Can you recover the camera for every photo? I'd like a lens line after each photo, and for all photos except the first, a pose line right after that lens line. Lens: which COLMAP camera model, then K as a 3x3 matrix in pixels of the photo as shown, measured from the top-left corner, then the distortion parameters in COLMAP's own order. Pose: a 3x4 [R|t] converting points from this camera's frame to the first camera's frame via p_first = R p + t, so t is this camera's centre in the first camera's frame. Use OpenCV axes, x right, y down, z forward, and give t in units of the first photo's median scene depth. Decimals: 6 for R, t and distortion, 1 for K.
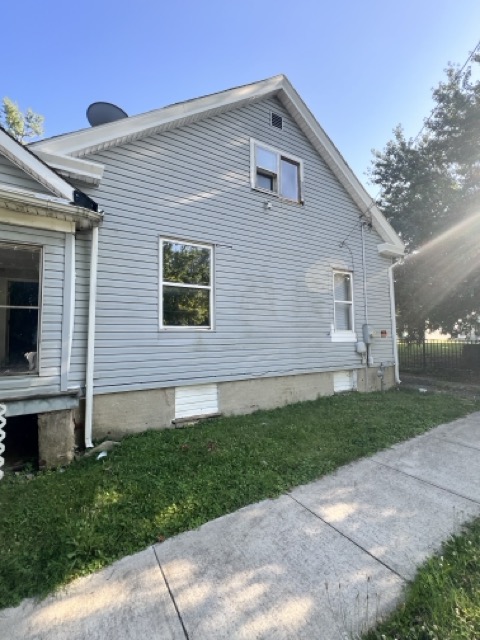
lens RADIAL K [[280.3, 0, 239.7], [0, 280.3, 319.6], [0, 0, 1]] dist [-0.002312, 0.000715]
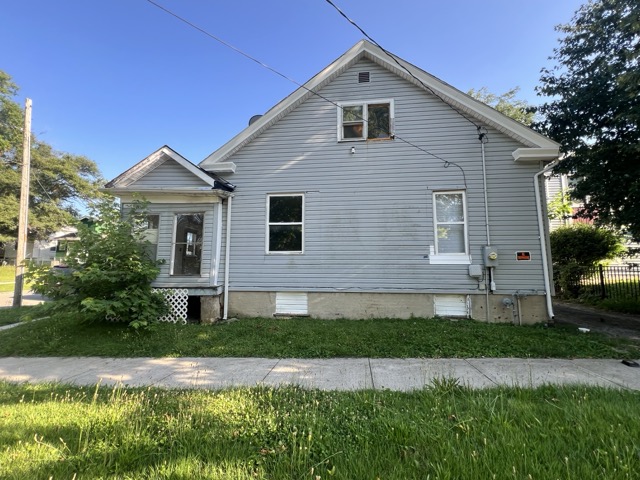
lens RADIAL K [[280.3, 0, 321.1], [0, 280.3, 240.9], [0, 0, 1]] dist [-0.002312, 0.000715]
pose [[0.792591, -0.050784, -0.607635, 0.871291], [0.027917, 0.998503, -0.047036, 0.045166], [0.609114, 0.020317, 0.792823, -0.049472]]
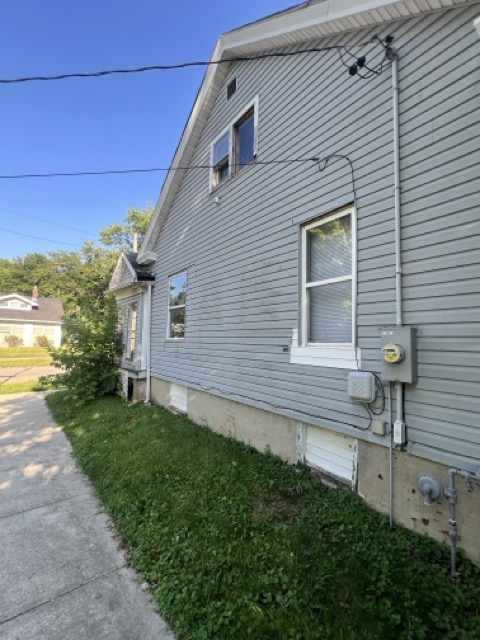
lens RADIAL K [[280.3, 0, 240.0], [0, 280.3, 320.9], [0, 0, 1]] dist [-0.002312, 0.000715]
pose [[0.122525, -0.061946, -0.990530, 1.180983], [0.046615, 0.997308, -0.056604, 0.032414], [0.991370, -0.039238, 0.125083, 1.153721]]
